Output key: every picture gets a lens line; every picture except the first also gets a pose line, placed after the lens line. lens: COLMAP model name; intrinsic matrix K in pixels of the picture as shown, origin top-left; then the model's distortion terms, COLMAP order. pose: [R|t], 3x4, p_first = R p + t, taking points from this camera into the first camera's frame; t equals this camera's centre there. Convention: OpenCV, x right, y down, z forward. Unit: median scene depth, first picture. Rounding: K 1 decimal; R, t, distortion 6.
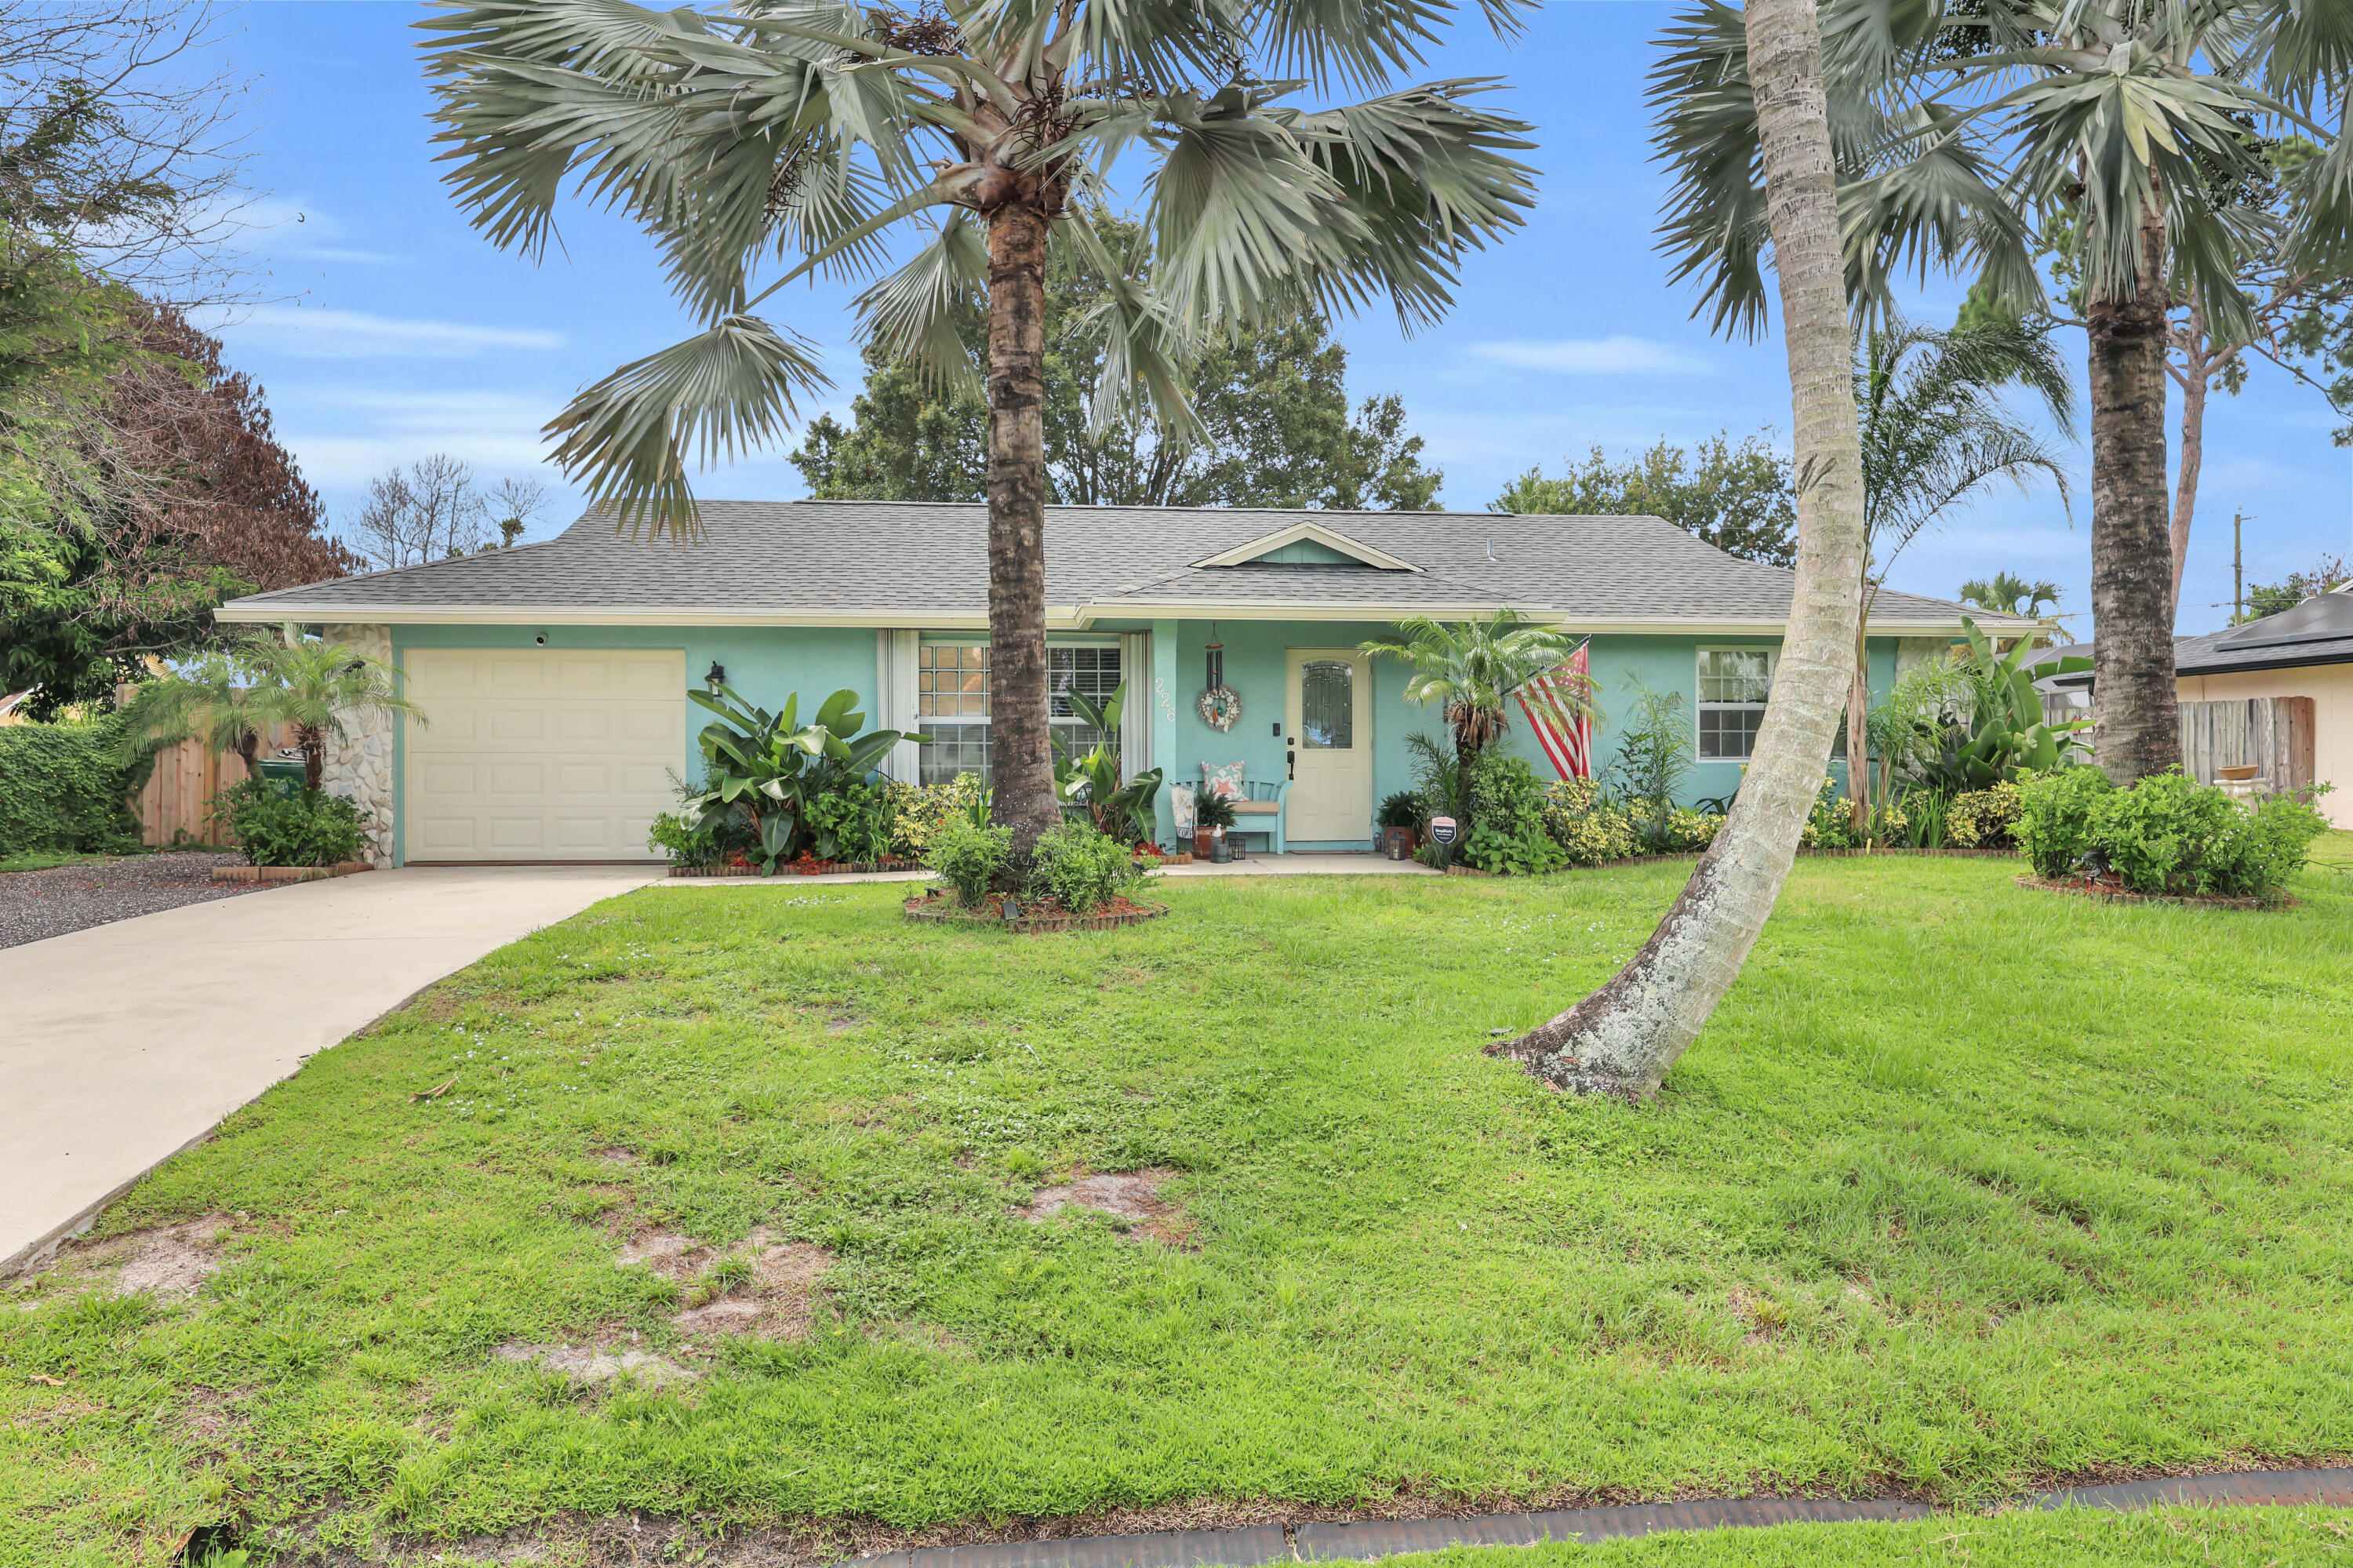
lens RADIAL K [[1544.5, 0, 1176.5], [0, 1544.5, 784.0], [0, 0, 1]] dist [0.005232, 0.000358]
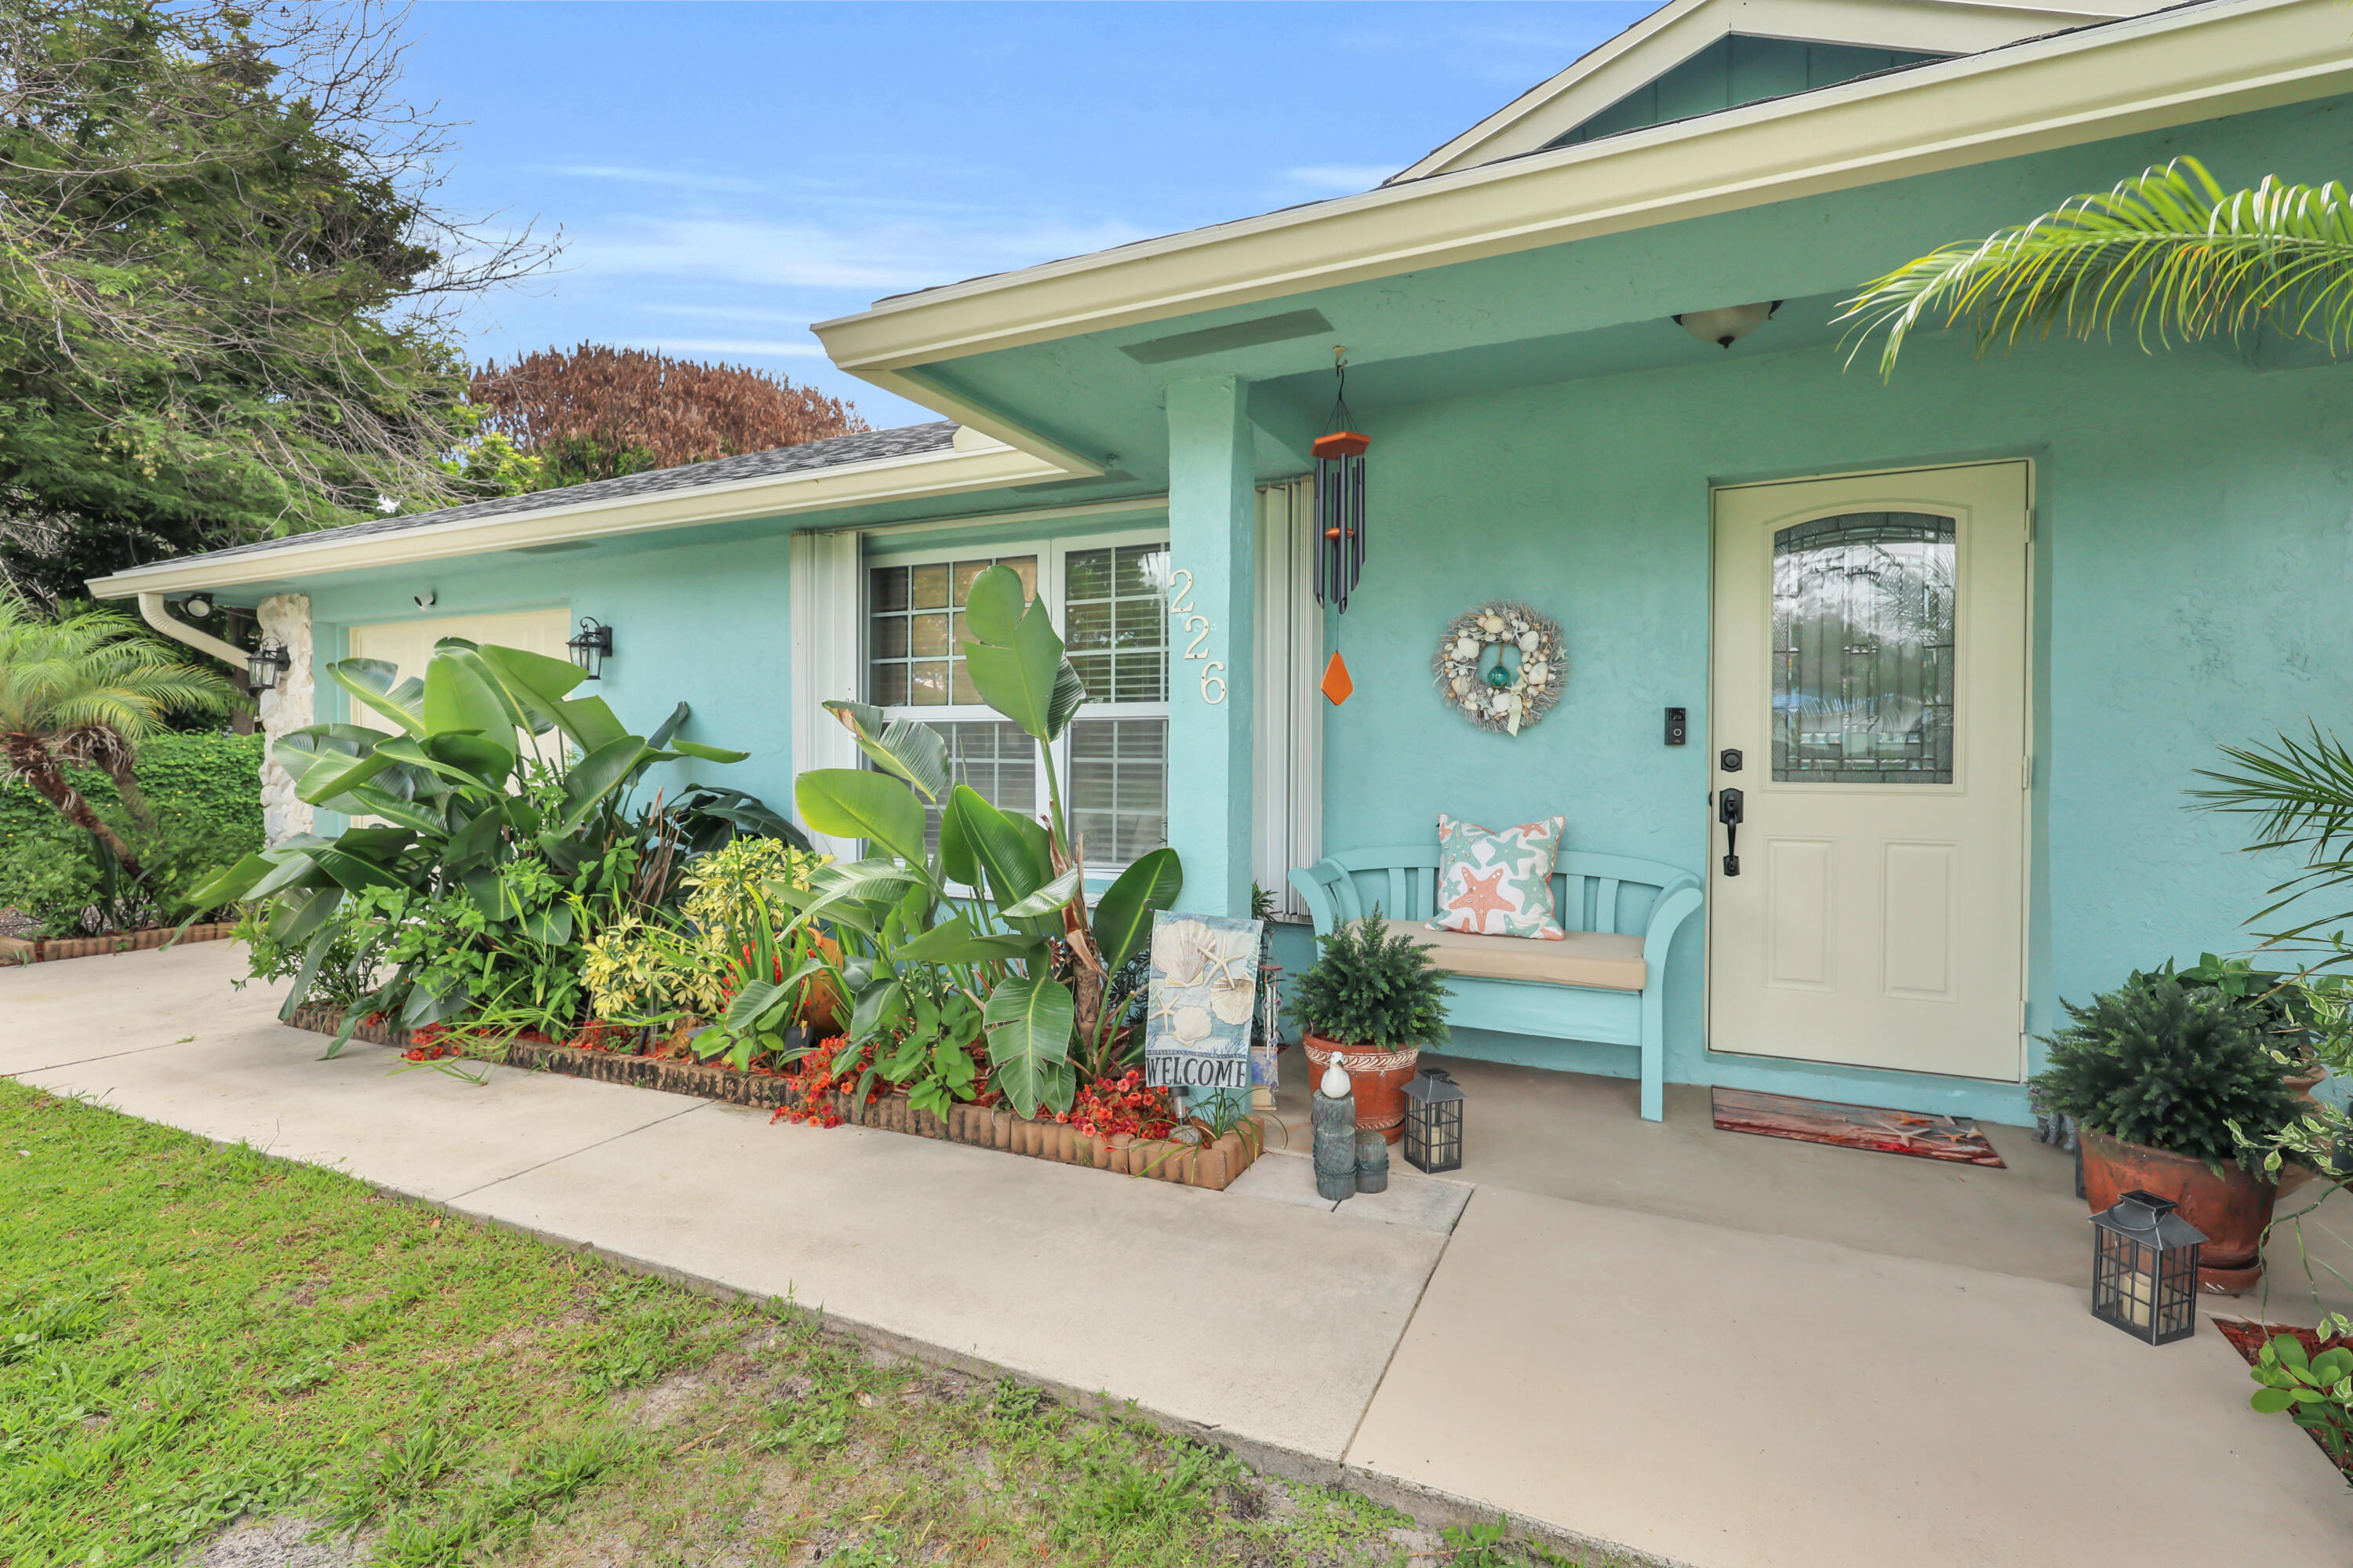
lens RADIAL K [[1092.6, 0, 1176.5], [0, 1092.6, 784.0], [0, 0, 1]] dist [0.001836, 0.000592]
pose [[0.838419, 0.020347, -0.544646, 0.111256], [-0.010167, 0.999713, 0.021697, -0.028568], [0.544931, -0.012654, 0.838385, 0.790745]]
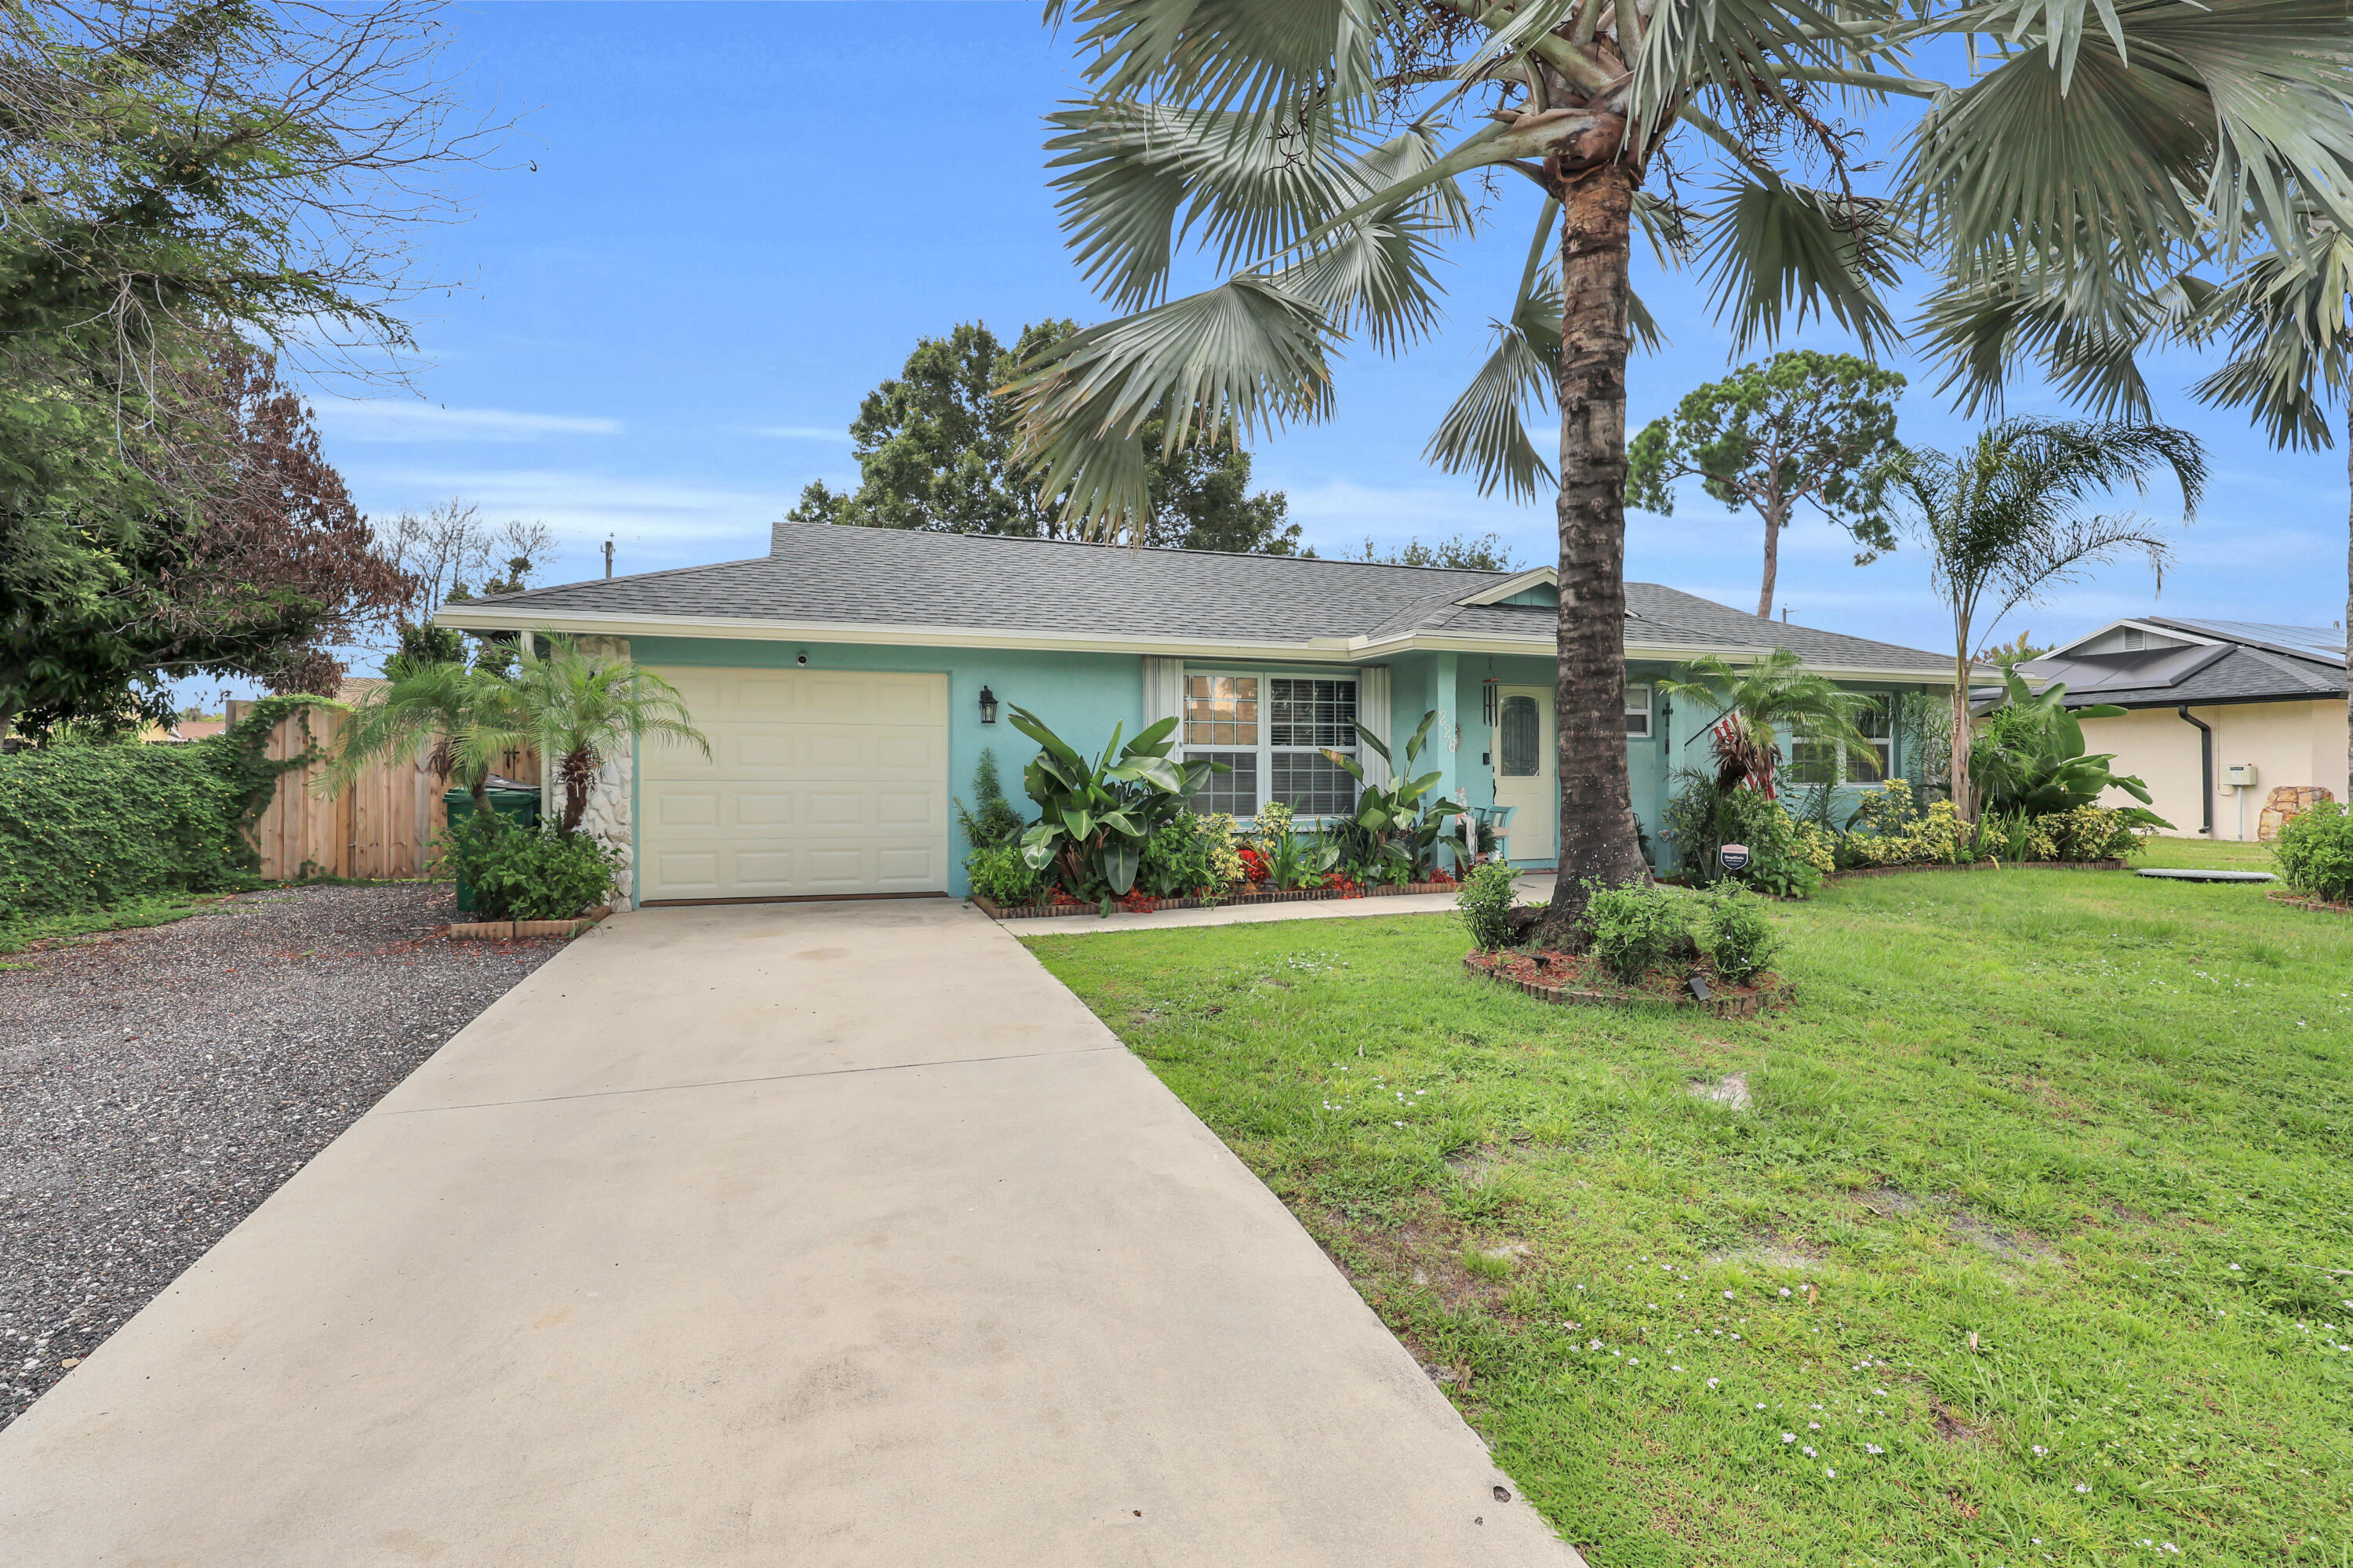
lens RADIAL K [[1092.6, 0, 1176.5], [0, 1092.6, 784.0], [0, 0, 1]] dist [0.001836, 0.000592]
pose [[0.977193, 0.000477, 0.212351, -0.333423], [-0.000448, 1.000000, -0.000186, -0.018566], [-0.212351, 0.000087, 0.977193, 0.316141]]
